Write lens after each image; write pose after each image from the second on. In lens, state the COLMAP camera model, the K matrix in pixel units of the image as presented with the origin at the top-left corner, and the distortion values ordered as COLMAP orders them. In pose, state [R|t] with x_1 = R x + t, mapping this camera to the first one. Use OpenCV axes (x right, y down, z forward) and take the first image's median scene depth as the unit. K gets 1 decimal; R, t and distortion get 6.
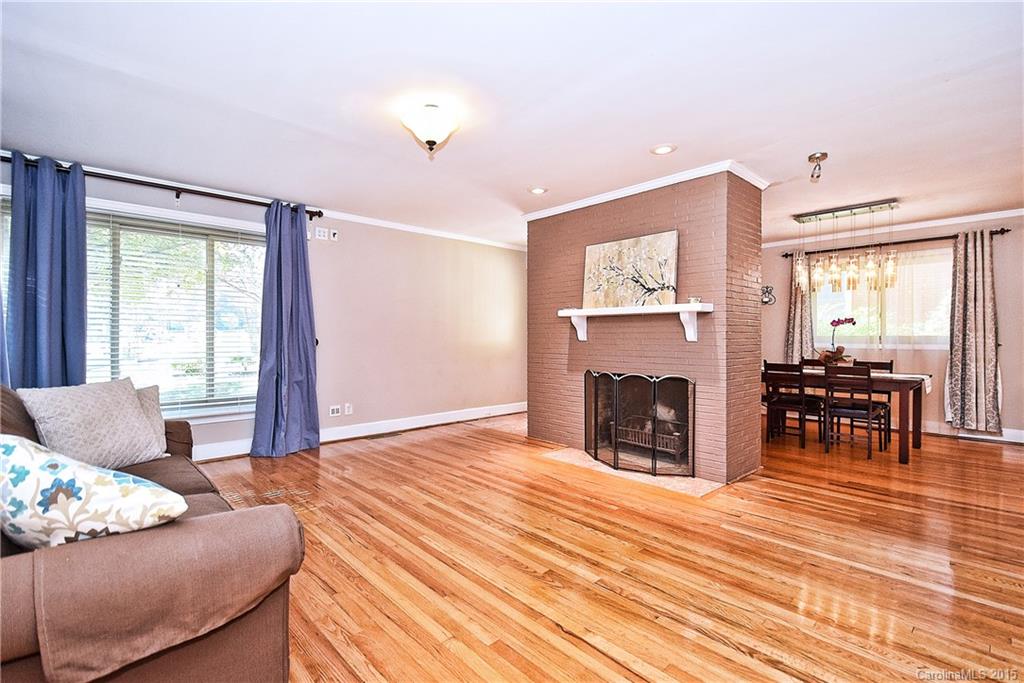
lens RADIAL K [[468.1, 0, 512.4], [0, 468.1, 342.2], [0, 0, 1]] dist [0.006456, -0.004666]
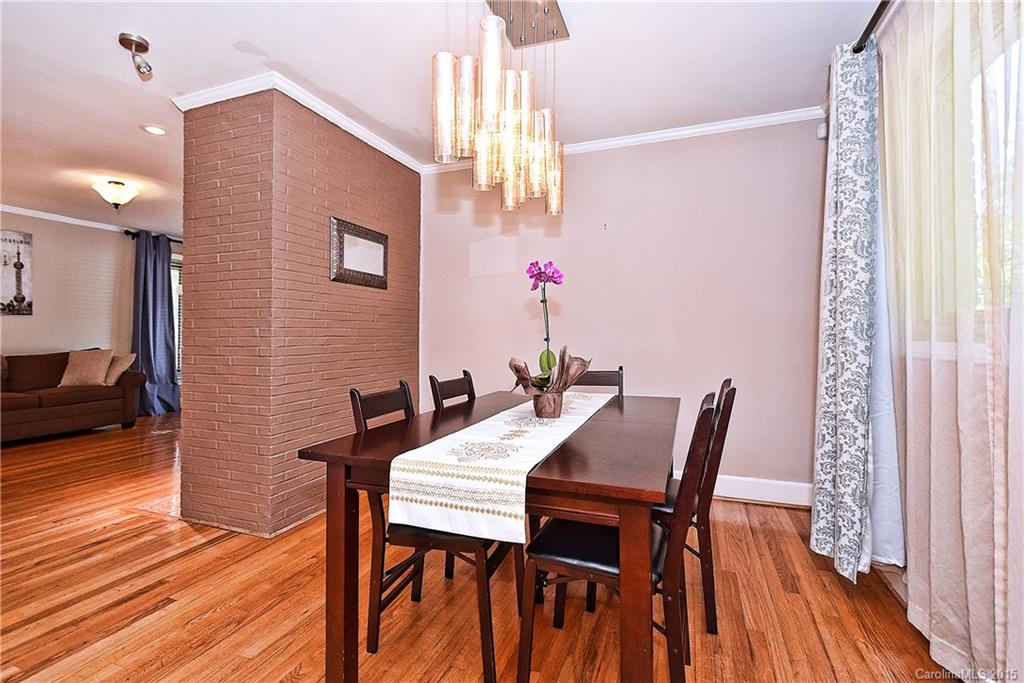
lens RADIAL K [[504.6, 0, 500.6], [0, 504.6, 324.3], [0, 0, 1]] dist [-0.000557, -0.000201]
pose [[0.411936, -0.019718, -0.911000, 1.252449], [-0.006662, 0.999674, -0.024649, 0.005069], [0.911189, 0.016223, 0.411670, 0.995931]]
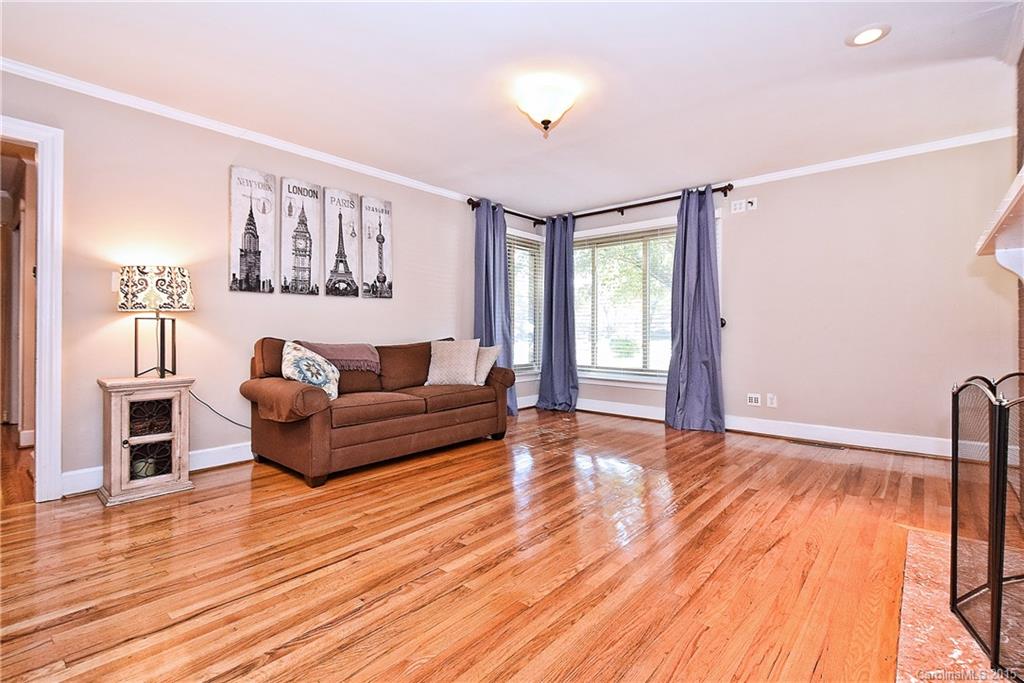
lens RADIAL K [[468.1, 0, 510.1], [0, 468.1, 335.0], [0, 0, 1]] dist [0.006456, -0.004666]
pose [[0.109351, 0.006998, -0.993979, 0.584548], [-0.012570, 0.999905, 0.005656, 0.029513], [0.993924, 0.011876, 0.109428, 0.554835]]
